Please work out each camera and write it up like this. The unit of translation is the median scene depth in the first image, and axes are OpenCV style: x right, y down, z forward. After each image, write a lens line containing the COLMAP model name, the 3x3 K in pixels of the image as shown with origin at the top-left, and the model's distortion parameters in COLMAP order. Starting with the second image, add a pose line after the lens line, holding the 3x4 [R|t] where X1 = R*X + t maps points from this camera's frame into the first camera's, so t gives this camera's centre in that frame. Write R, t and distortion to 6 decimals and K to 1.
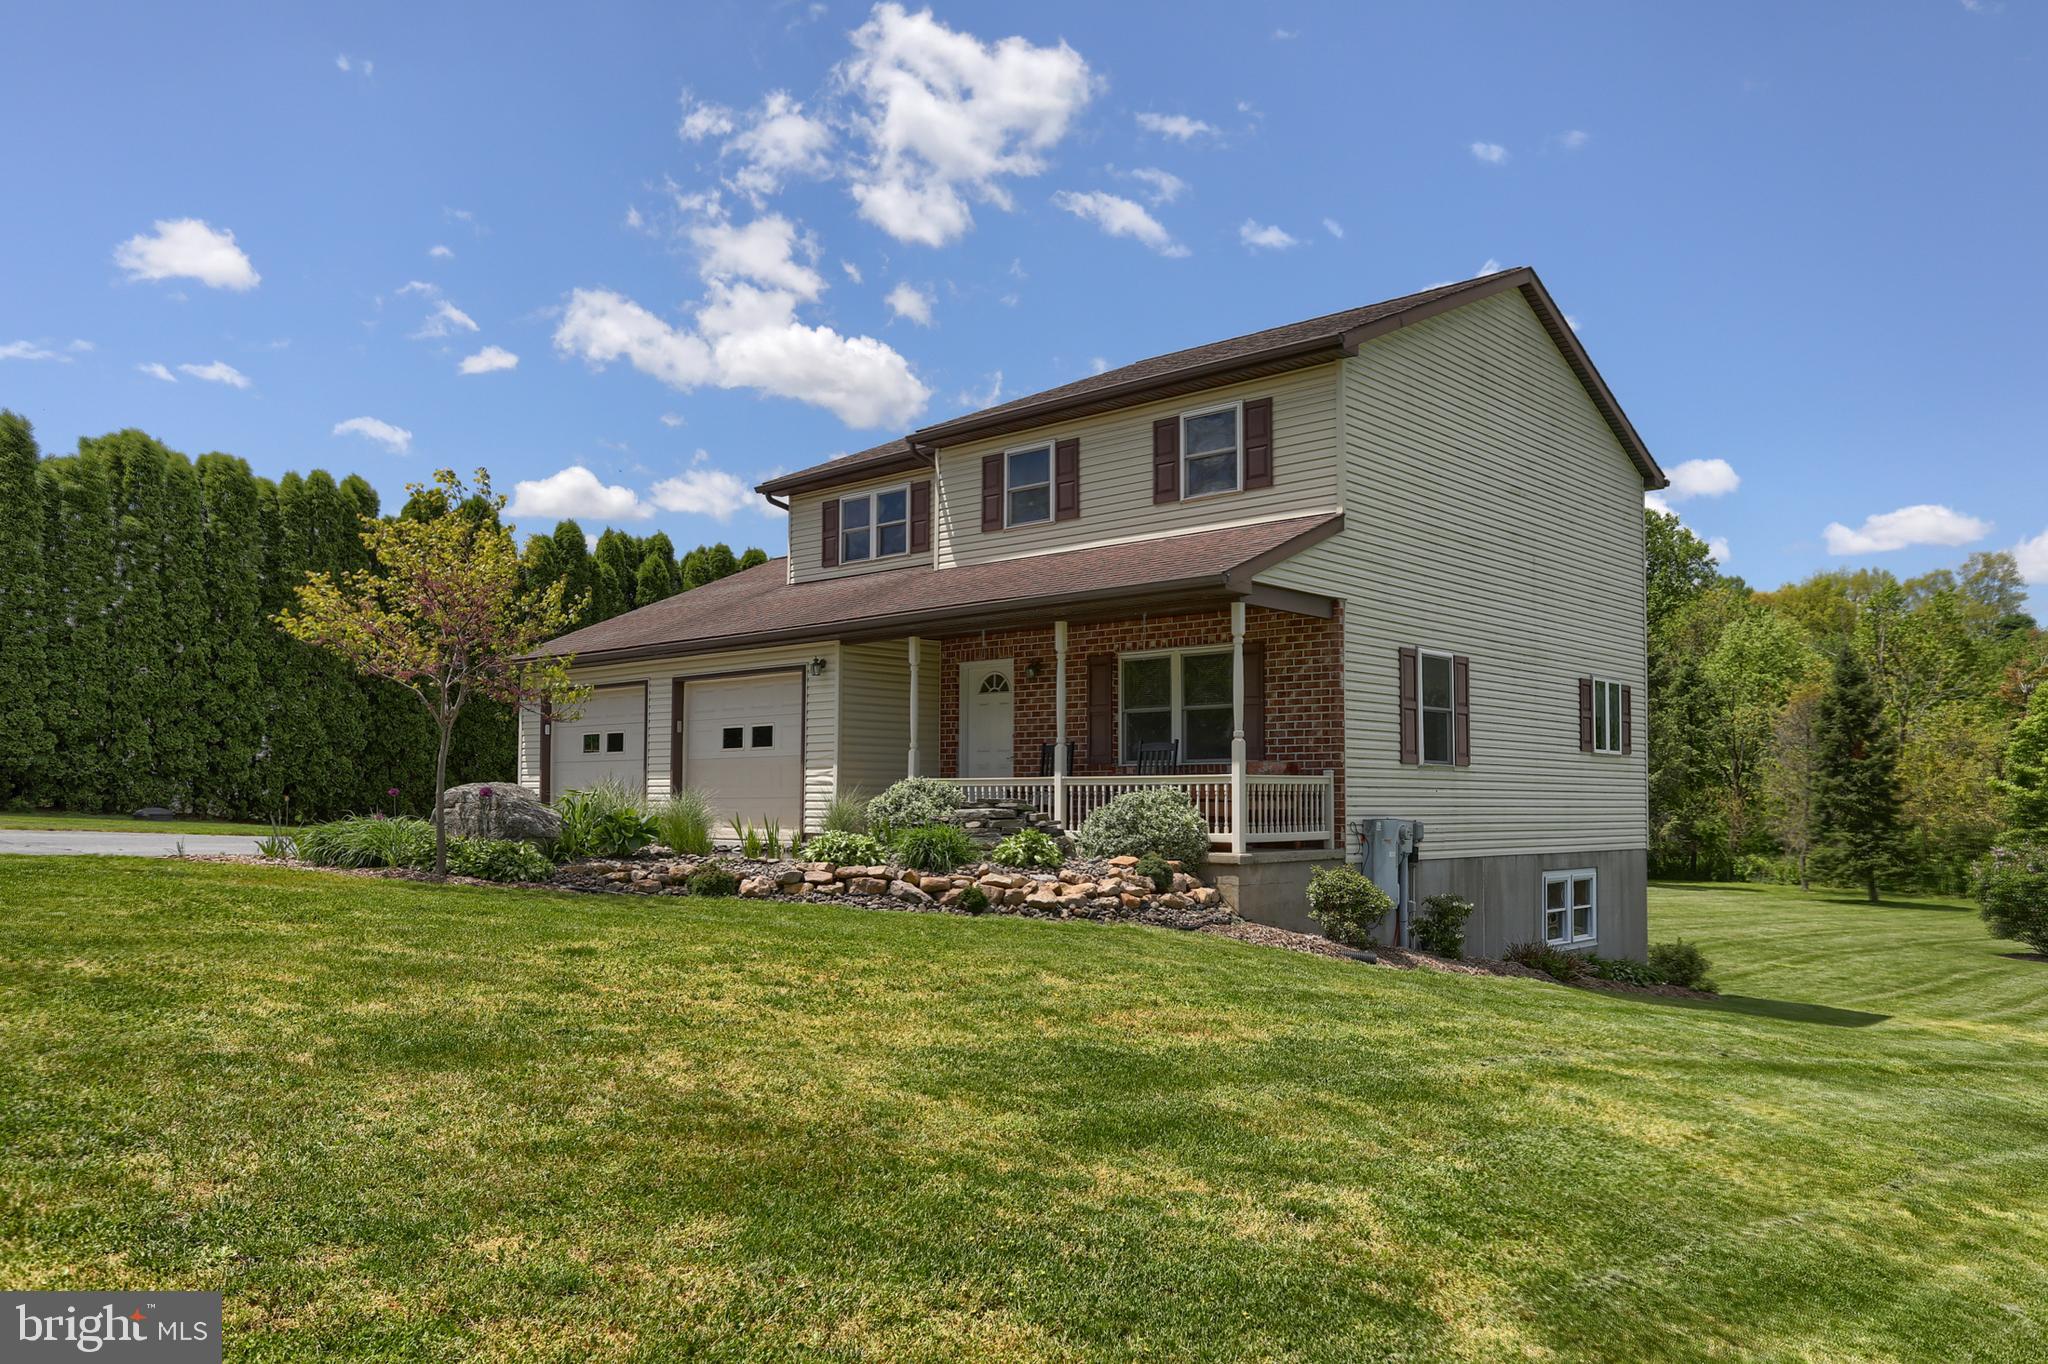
lens RADIAL K [[1489.8, 0, 1023.7], [0, 1489.8, 712.2], [0, 0, 1]] dist [0.002140, 0.009576]
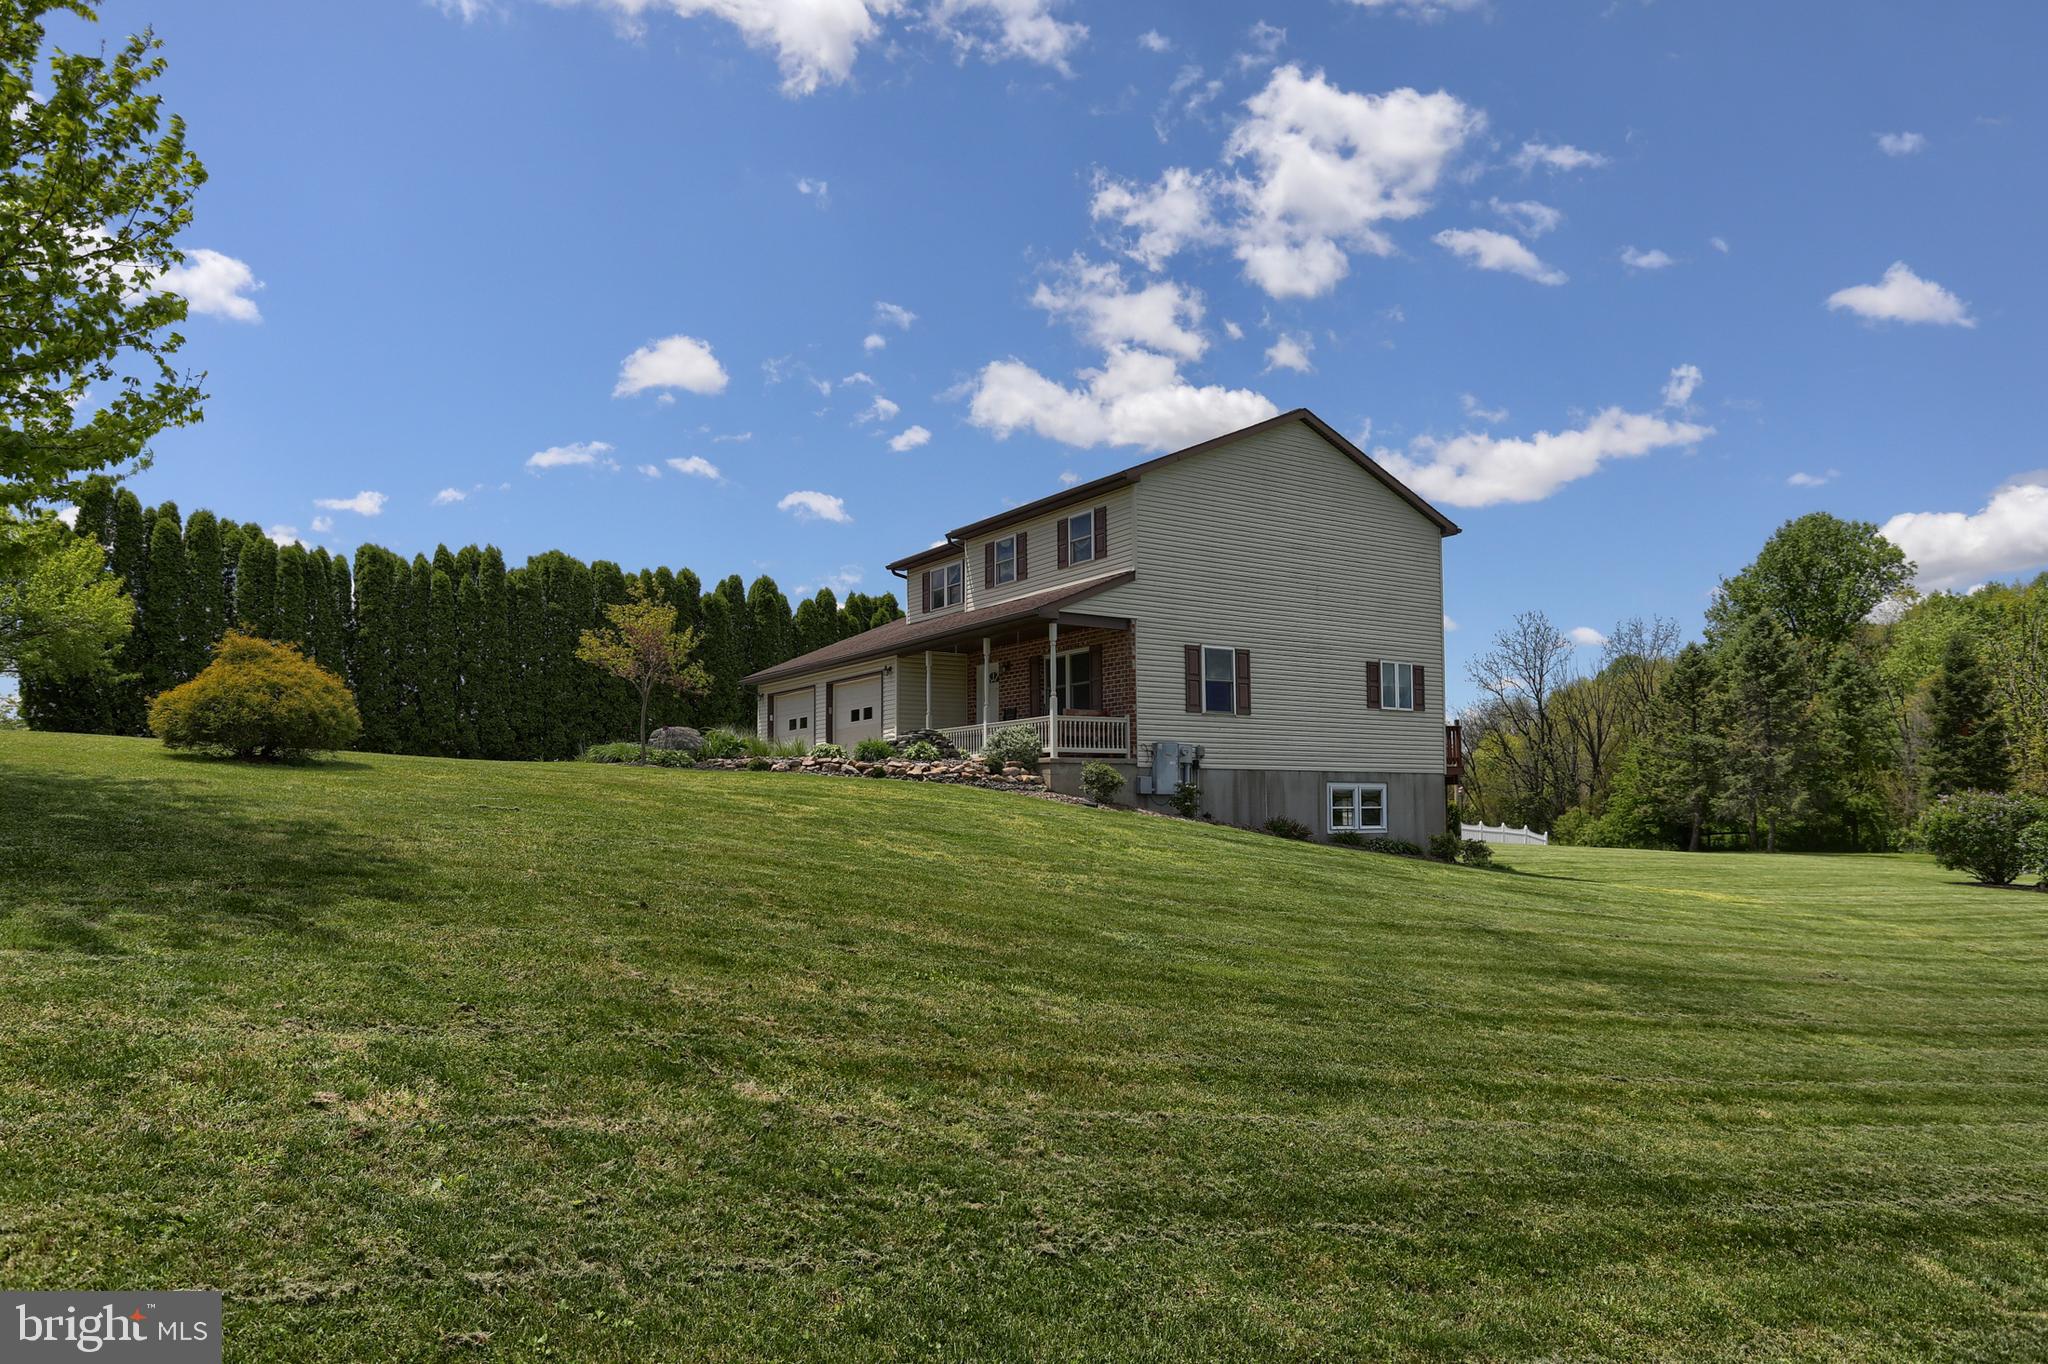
lens RADIAL K [[1379.9, 0, 1059.2], [0, 1379.9, 721.8], [0, 0, 1]] dist [0.000588, 0.000680]
pose [[0.973510, -0.029926, -0.226680, 0.447795], [0.027064, 0.999510, -0.015727, 0.063543], [0.227039, 0.009176, 0.973842, -0.563488]]
